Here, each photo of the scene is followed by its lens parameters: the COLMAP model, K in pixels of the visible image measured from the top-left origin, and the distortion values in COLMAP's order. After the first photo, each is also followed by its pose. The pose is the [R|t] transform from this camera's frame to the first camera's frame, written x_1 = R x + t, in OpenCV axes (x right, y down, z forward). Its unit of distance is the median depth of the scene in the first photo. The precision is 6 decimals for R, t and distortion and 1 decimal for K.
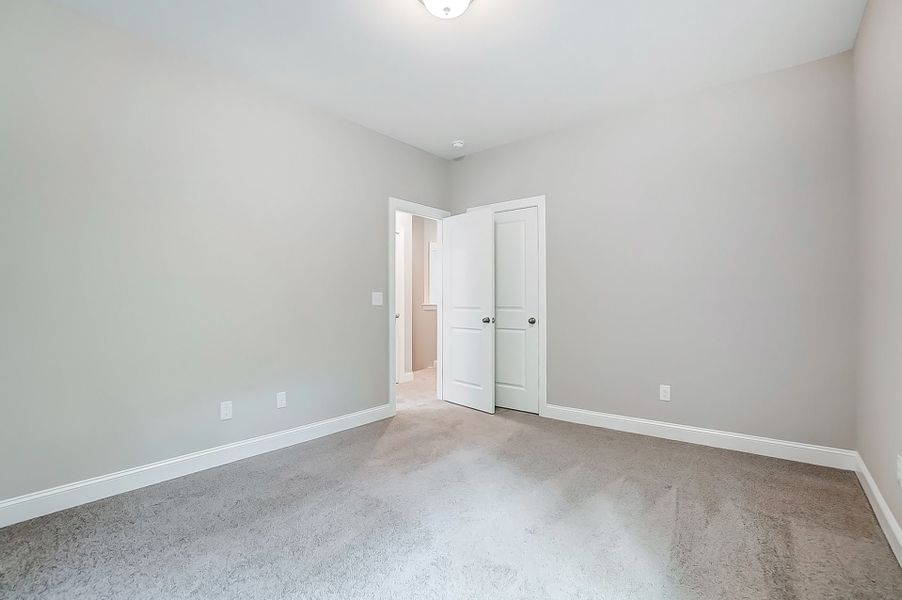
lens RADIAL K [[409.8, 0, 452.5], [0, 409.8, 303.5], [0, 0, 1]] dist [-0.000070, 0.000173]
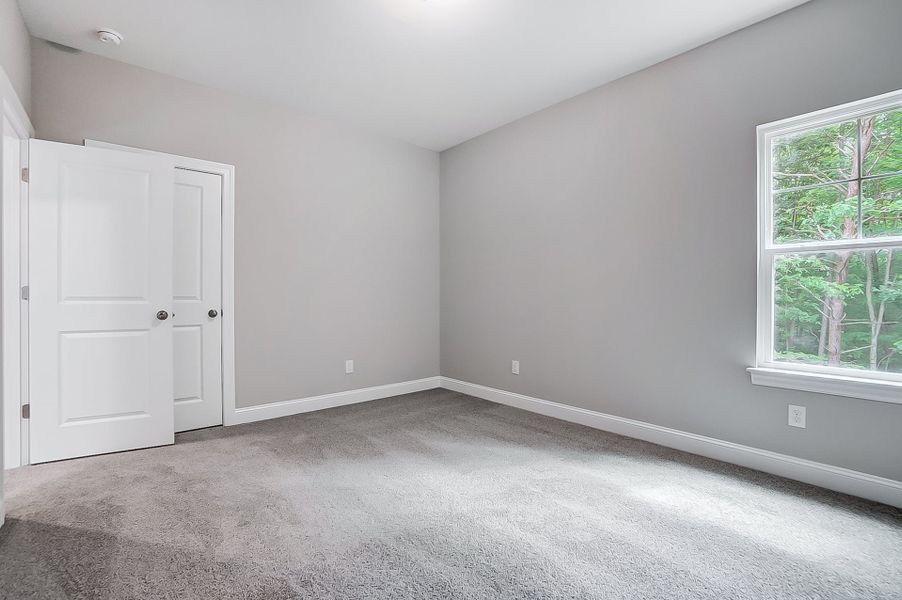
lens RADIAL K [[408.5, 0, 445.4], [0, 408.5, 294.6], [0, 0, 1]] dist [-0.001375, 0.000357]
pose [[0.215489, 0.002089, 0.976504, -0.518295], [-0.007790, 0.999970, -0.000420, 0.001173], [-0.976475, -0.007516, 0.215499, 0.387704]]
